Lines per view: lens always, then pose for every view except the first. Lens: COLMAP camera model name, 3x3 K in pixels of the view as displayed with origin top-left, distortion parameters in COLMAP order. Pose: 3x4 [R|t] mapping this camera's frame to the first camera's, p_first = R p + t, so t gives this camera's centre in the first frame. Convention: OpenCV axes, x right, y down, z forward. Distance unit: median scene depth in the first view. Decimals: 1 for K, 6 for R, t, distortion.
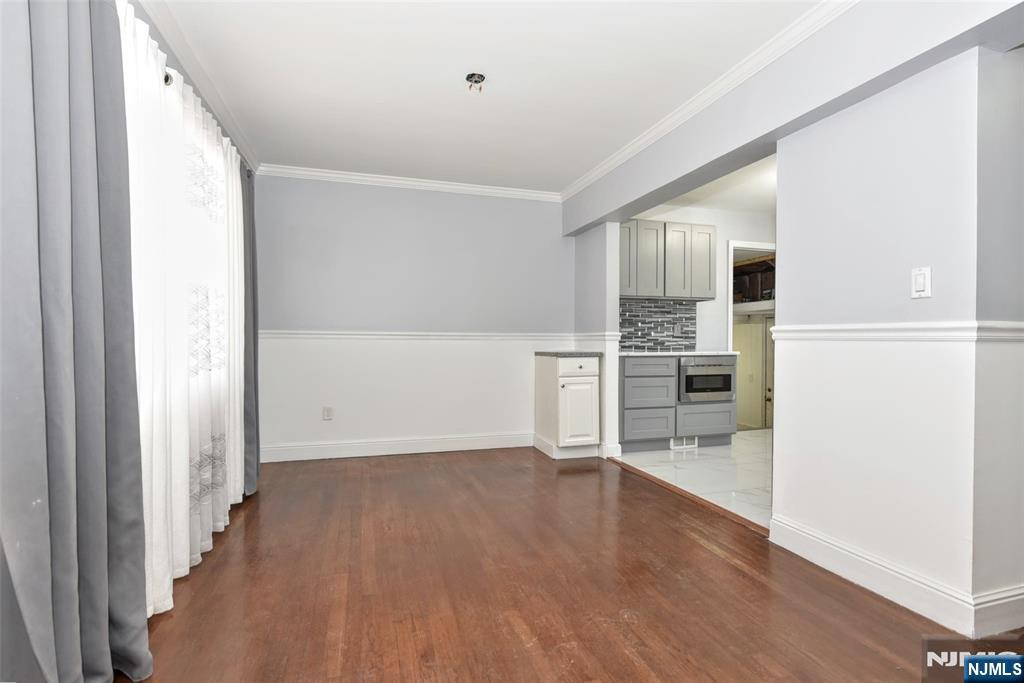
lens RADIAL K [[488.2, 0, 519.5], [0, 488.2, 343.2], [0, 0, 1]] dist [0.000685, -0.000095]
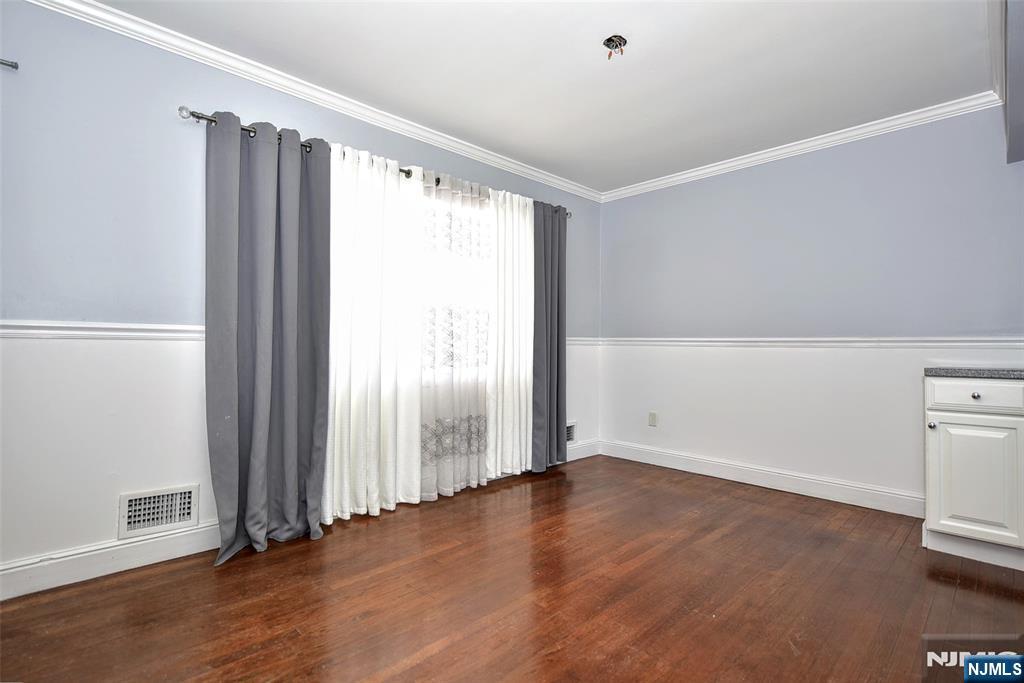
lens RADIAL K [[488.2, 0, 520.1], [0, 488.2, 342.0], [0, 0, 1]] dist [0.000685, -0.000095]
pose [[0.457255, -0.006793, -0.889310, 0.545601], [-0.010804, 0.999855, -0.013192, 0.001183], [0.889270, 0.015640, 0.457115, 0.418305]]
